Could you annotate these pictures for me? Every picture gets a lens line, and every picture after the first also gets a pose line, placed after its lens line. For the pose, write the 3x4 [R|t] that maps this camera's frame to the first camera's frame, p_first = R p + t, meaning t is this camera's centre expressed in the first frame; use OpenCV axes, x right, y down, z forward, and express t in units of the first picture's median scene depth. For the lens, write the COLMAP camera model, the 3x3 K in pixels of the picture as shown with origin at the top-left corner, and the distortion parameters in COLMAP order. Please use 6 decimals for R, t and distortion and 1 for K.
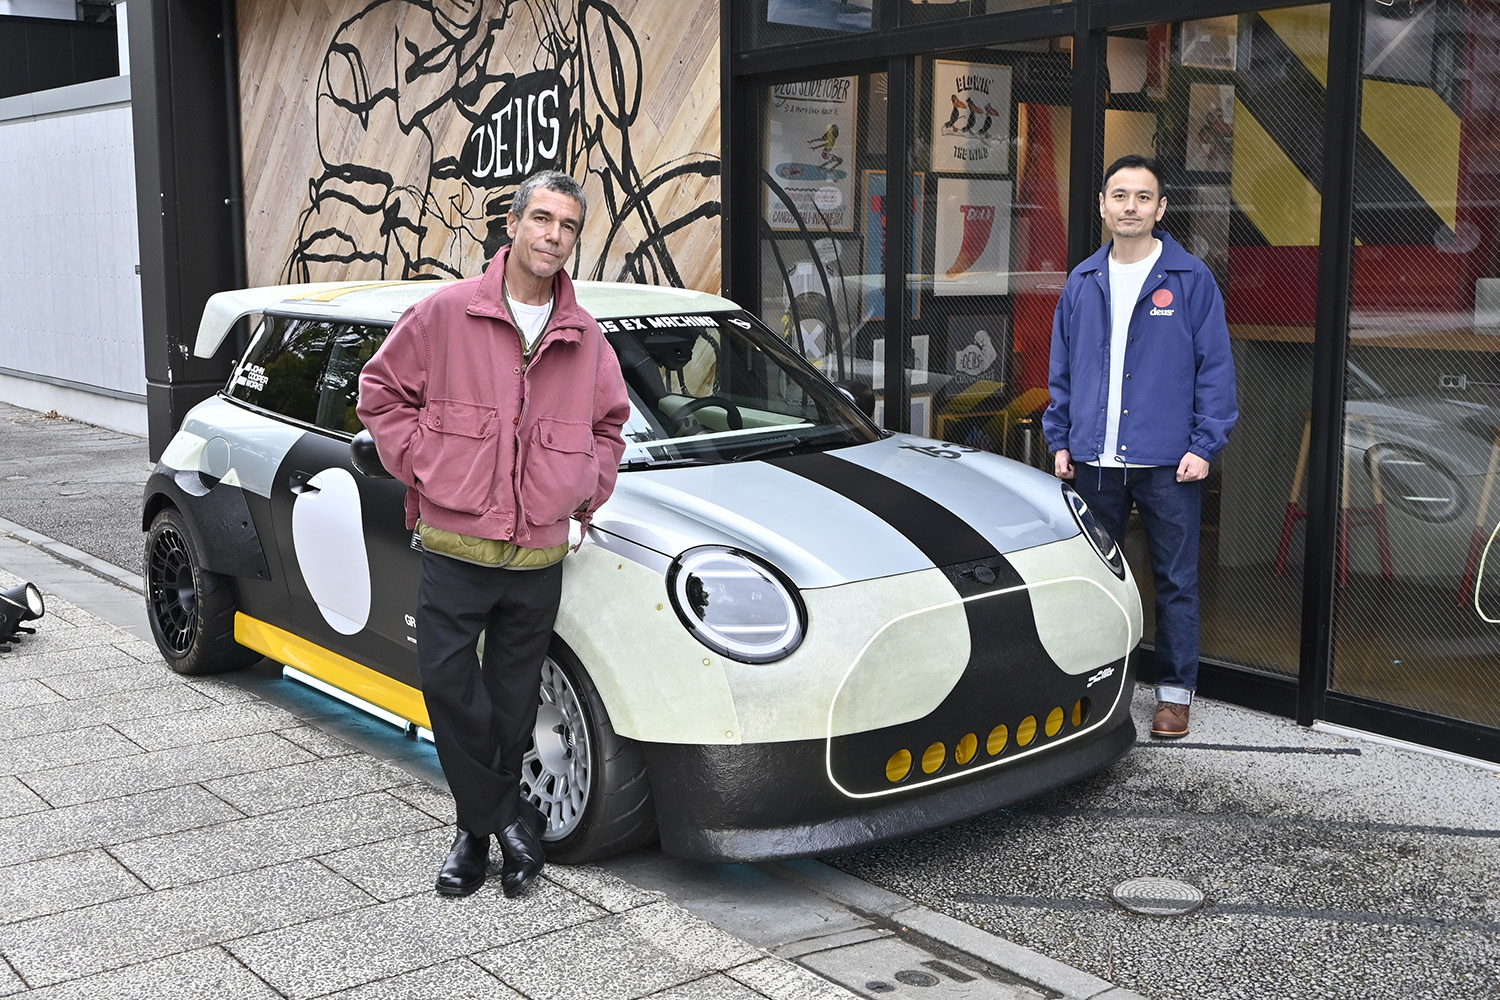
lens RADIAL K [[1691.7, 0, 751.0], [0, 1691.7, 490.0], [0, 0, 1]] dist [-0.003711, 0.000000]
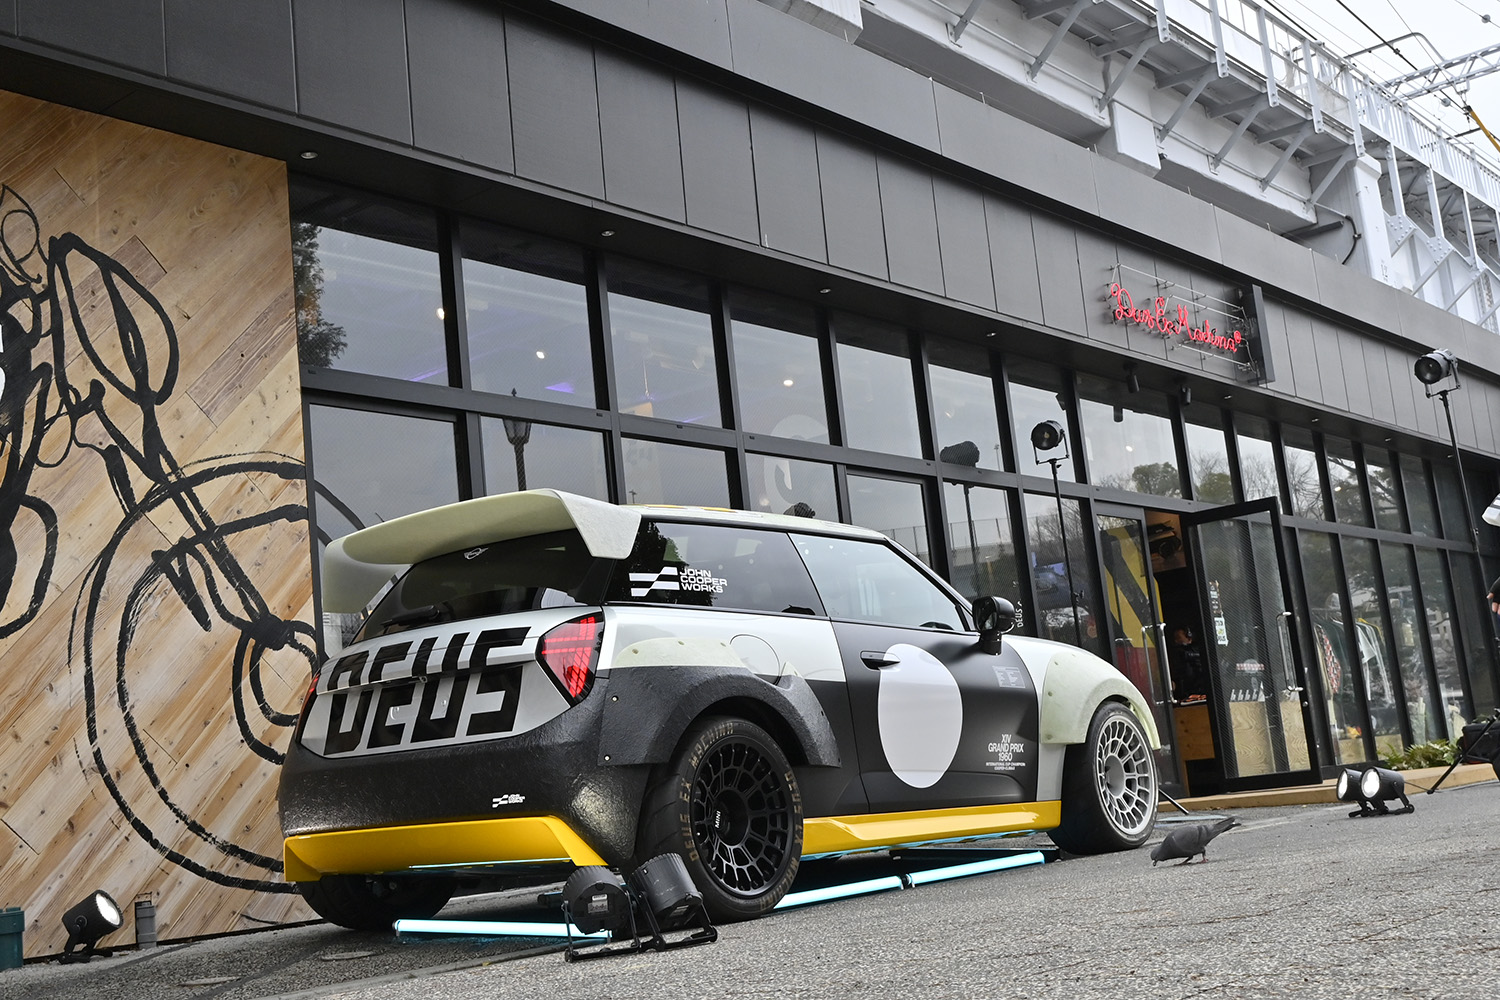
lens RADIAL K [[1767.0, 0, 751.2], [0, 1767.0, 490.8], [0, 0, 1]] dist [-0.008521, 0.000000]
pose [[-0.199739, 0.198822, 0.959466, -1.024396], [0.241251, 0.959032, -0.148510, 0.030459], [-0.949685, 0.201809, -0.239522, 0.991723]]
